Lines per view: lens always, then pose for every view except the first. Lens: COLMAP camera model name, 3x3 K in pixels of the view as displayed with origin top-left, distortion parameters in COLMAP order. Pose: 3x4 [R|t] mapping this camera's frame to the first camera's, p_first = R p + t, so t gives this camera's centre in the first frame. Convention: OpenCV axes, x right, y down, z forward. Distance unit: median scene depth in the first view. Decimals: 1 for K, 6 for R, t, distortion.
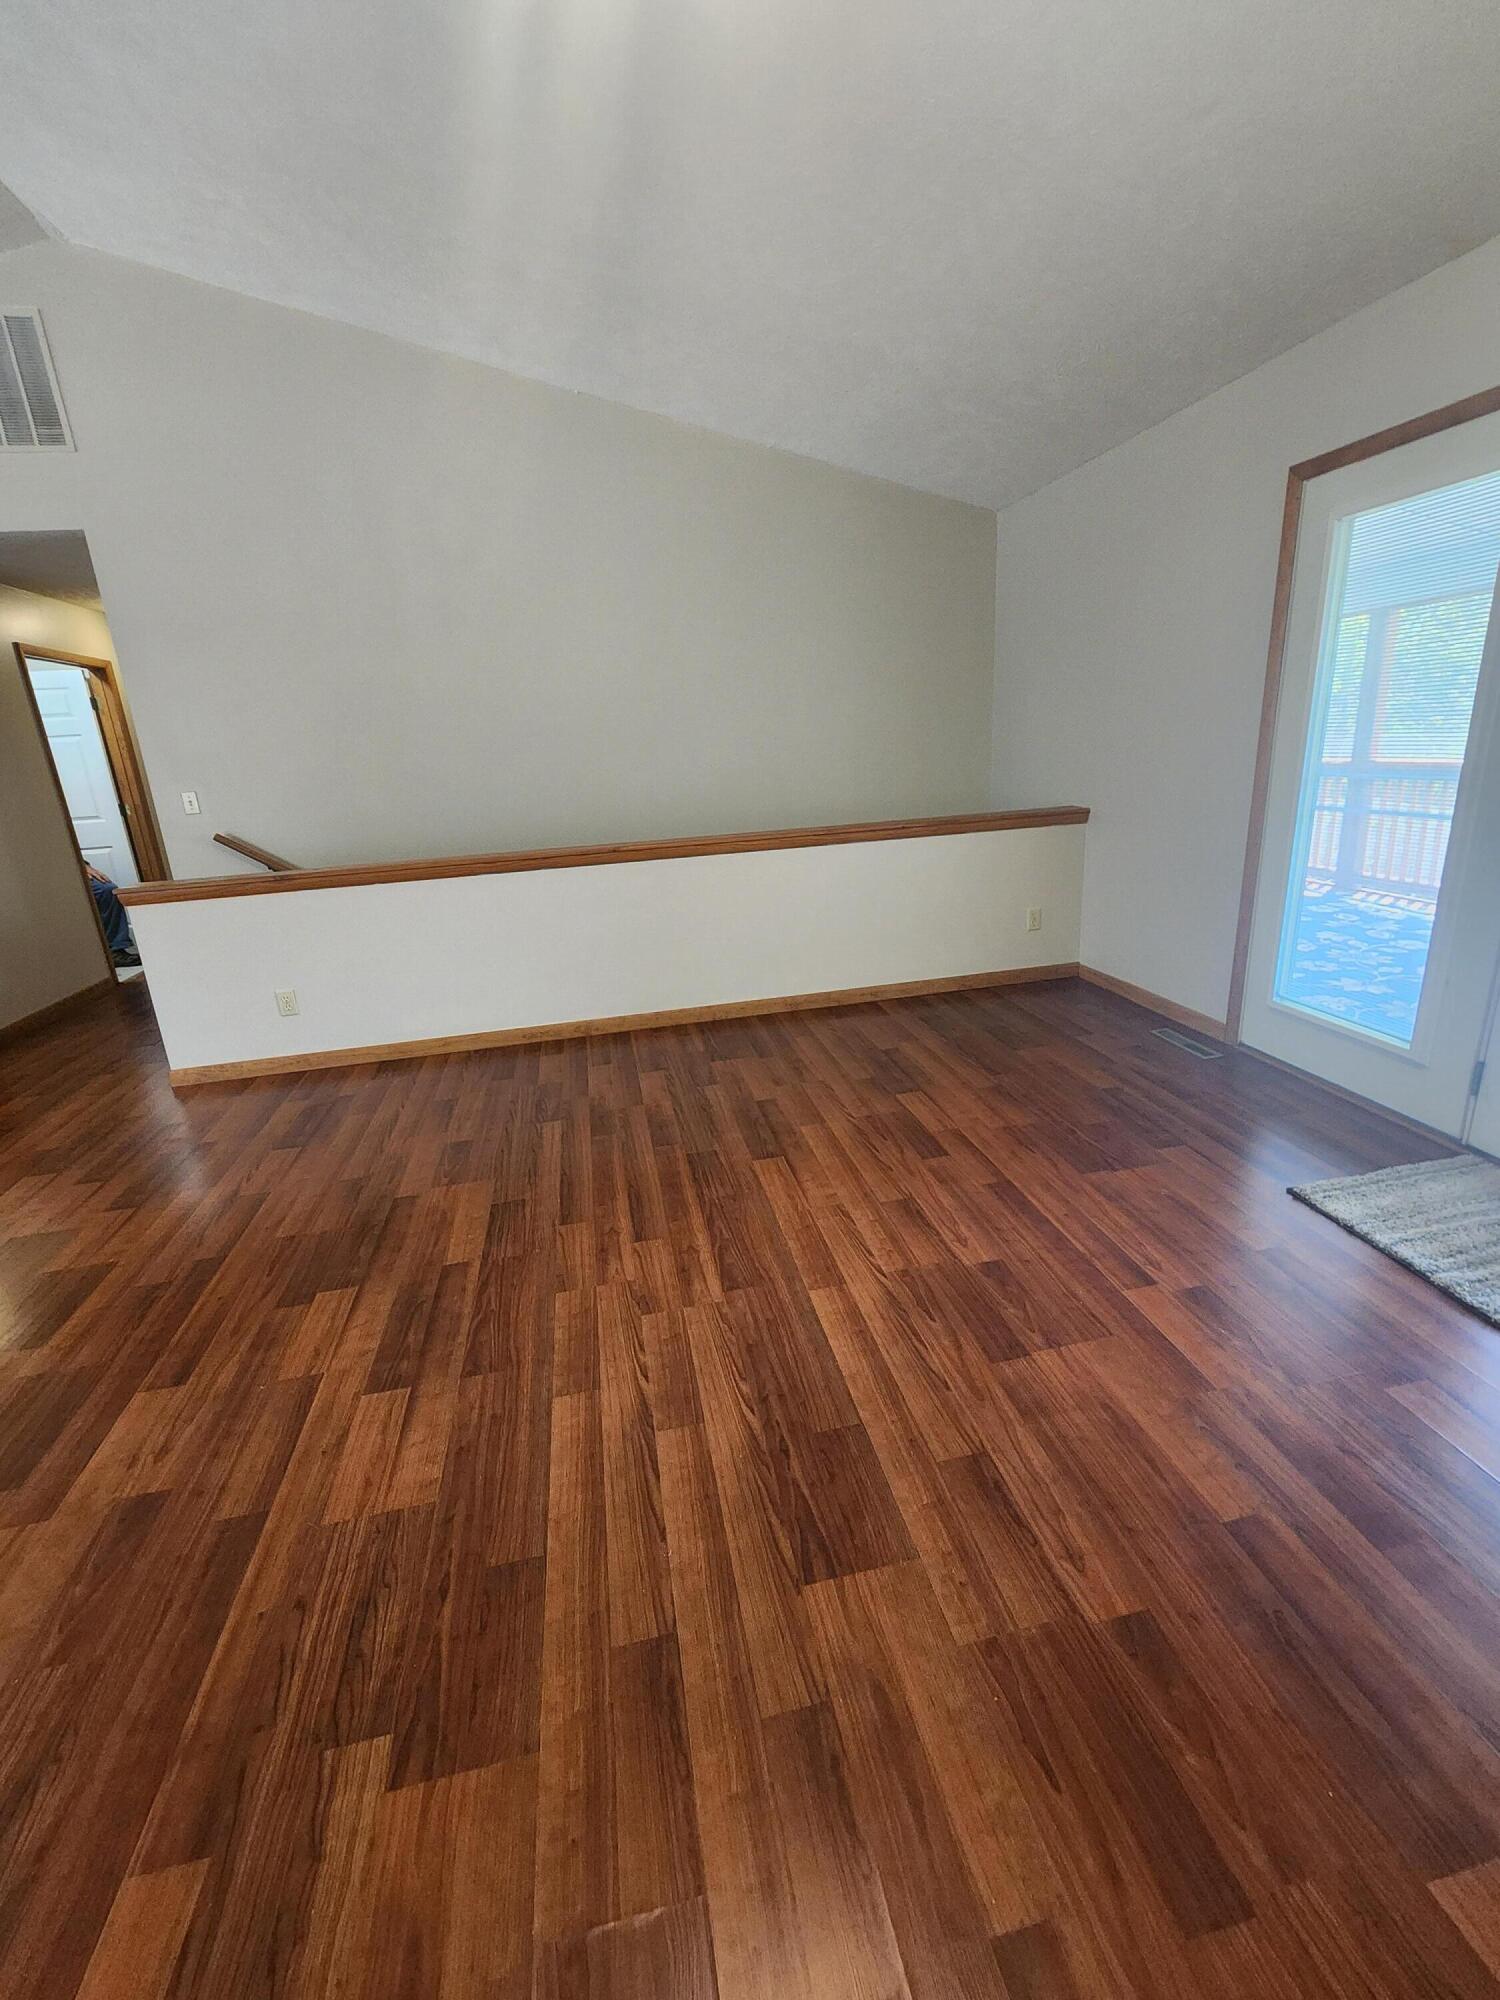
lens RADIAL K [[824.0, 0, 751.4], [0, 824.0, 983.6], [0, 0, 1]] dist [0.001240, -0.000034]
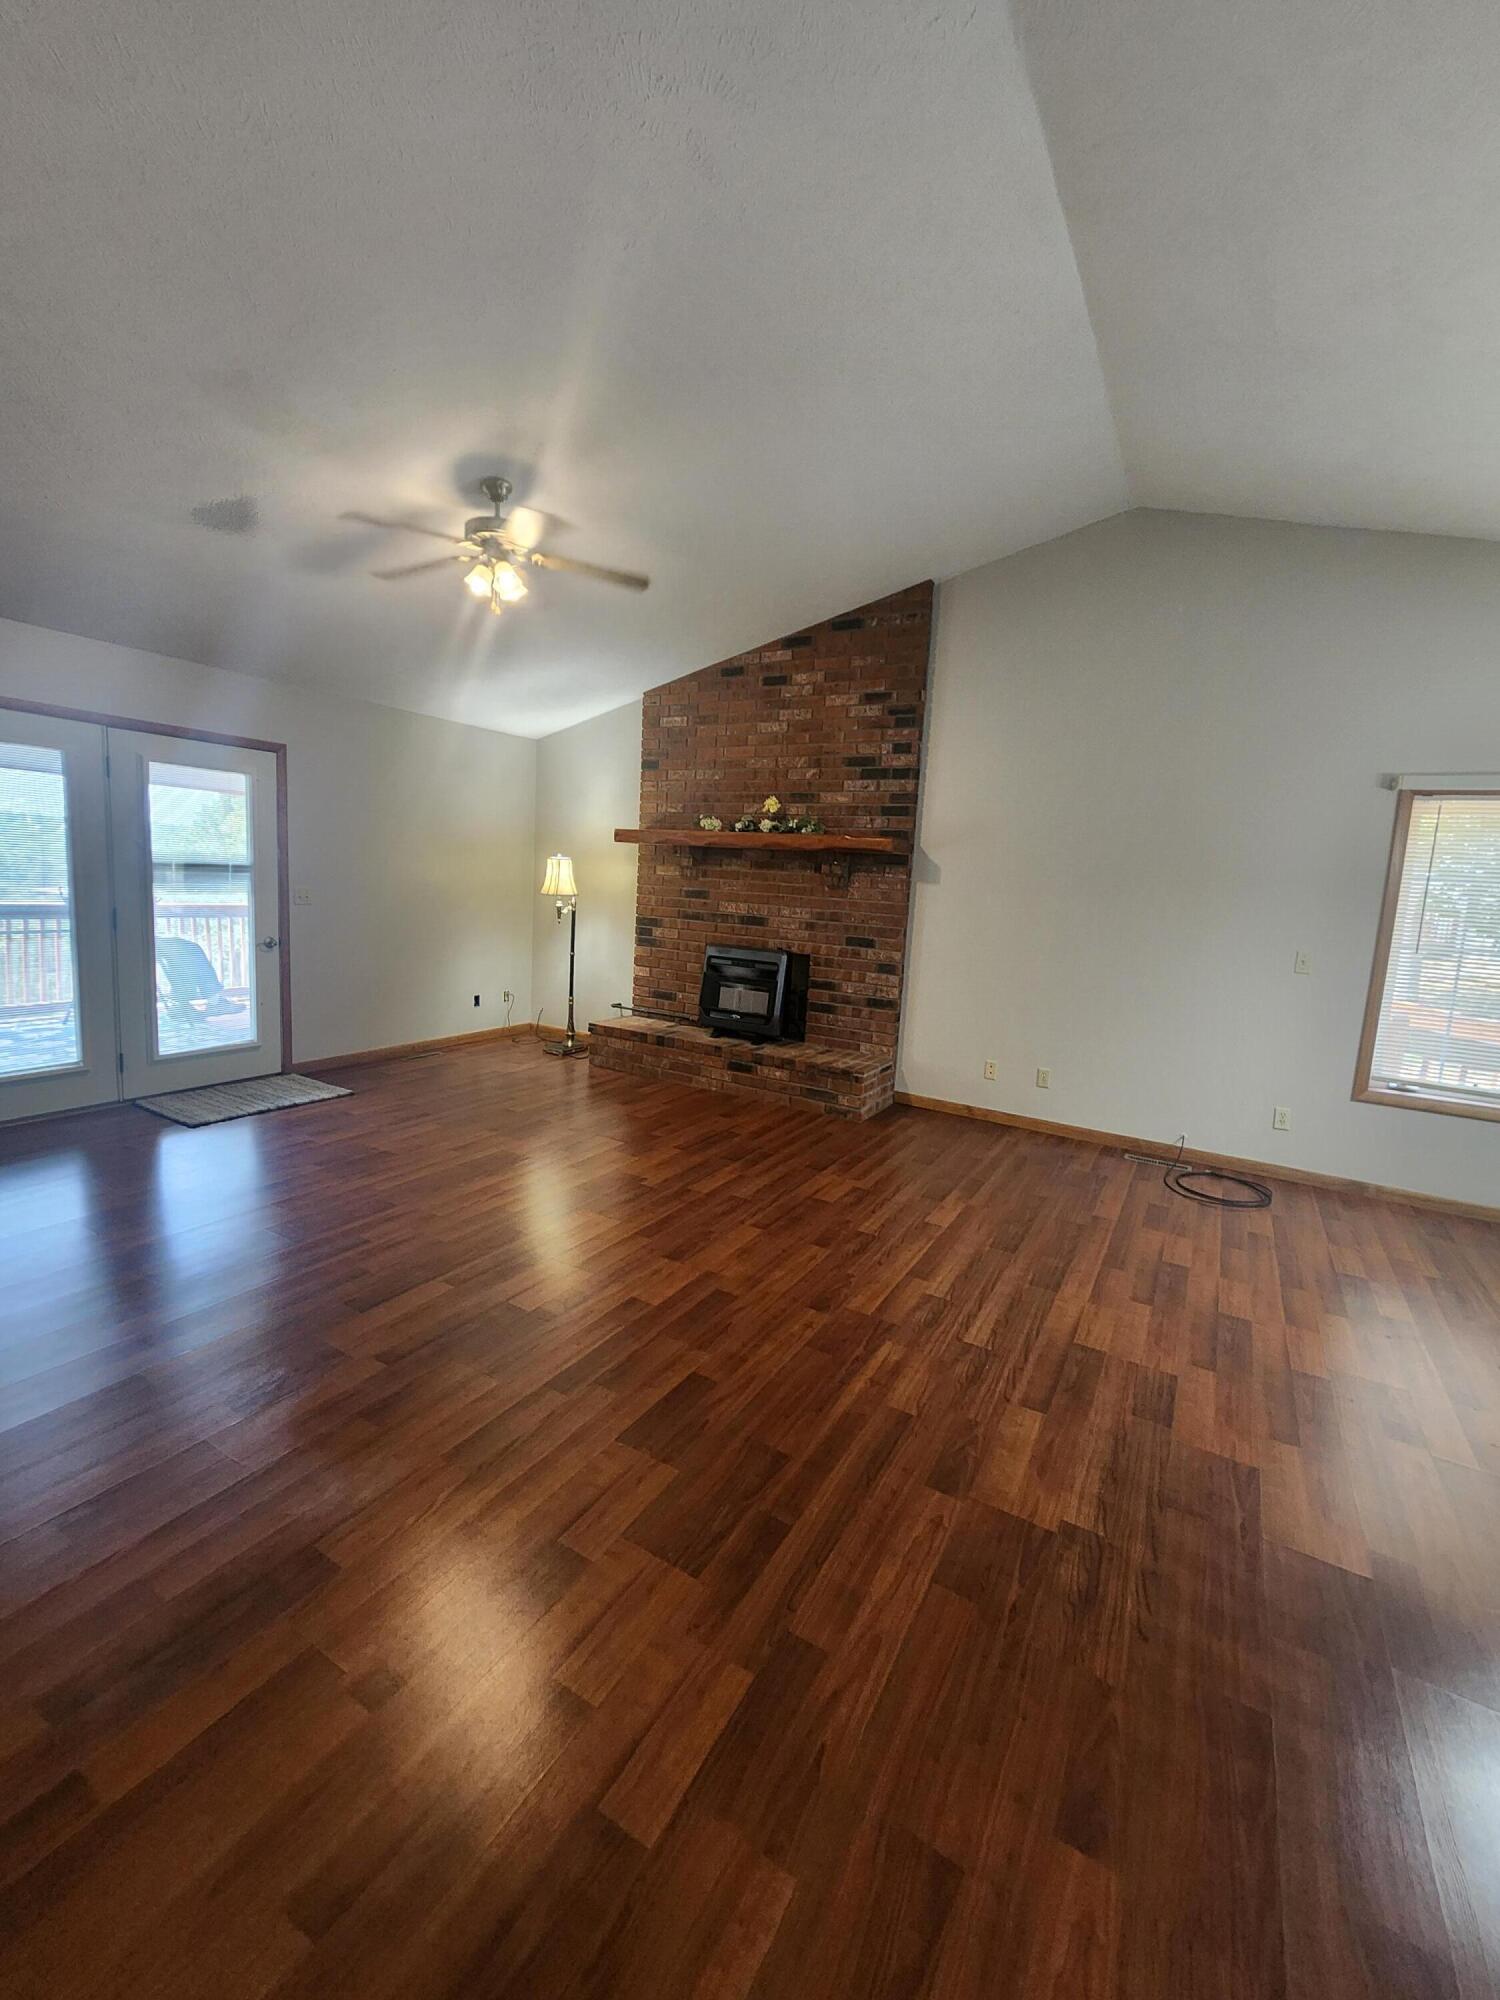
lens RADIAL K [[828.6, 0, 748.3], [0, 828.6, 984.6], [0, 0, 1]] dist [0.000743, 0.000400]
pose [[-0.747733, -0.069141, 0.660390, -1.870074], [0.180563, 0.935912, 0.302431, -0.483132], [-0.638978, 0.345380, -0.687328, 1.766842]]
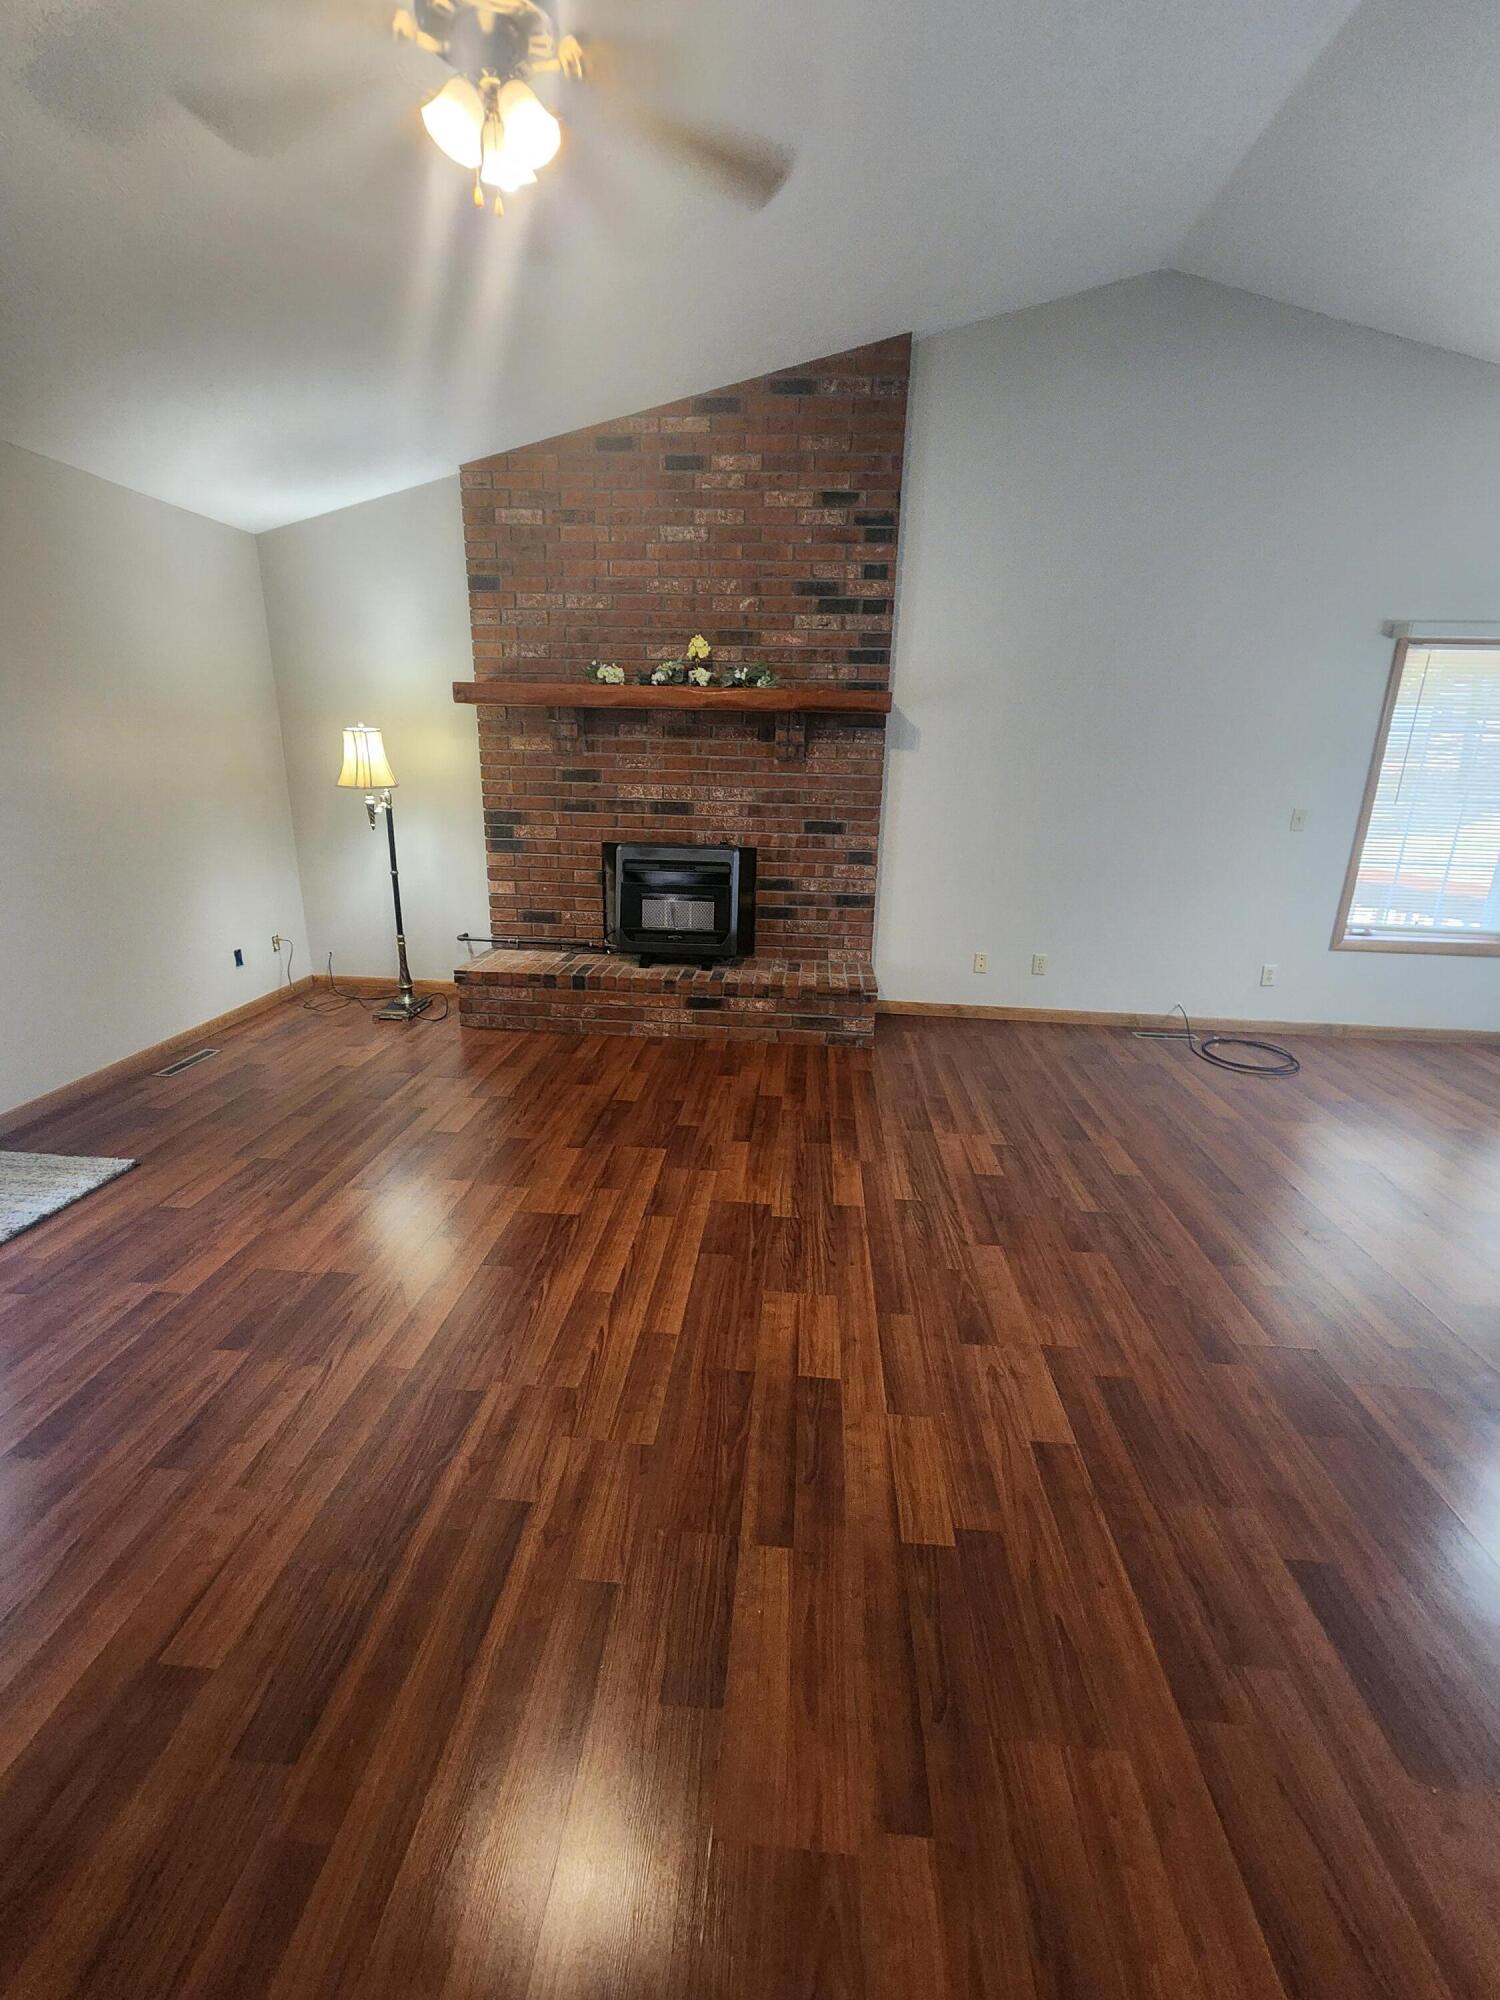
lens RADIAL K [[824.0, 0, 751.4], [0, 824.0, 983.6], [0, 0, 1]] dist [0.001240, -0.000034]
pose [[-0.961426, -0.039184, 0.272260, -0.635240], [0.111687, 0.848926, 0.516576, -0.528657], [-0.251370, 0.527057, -0.811803, 1.642629]]
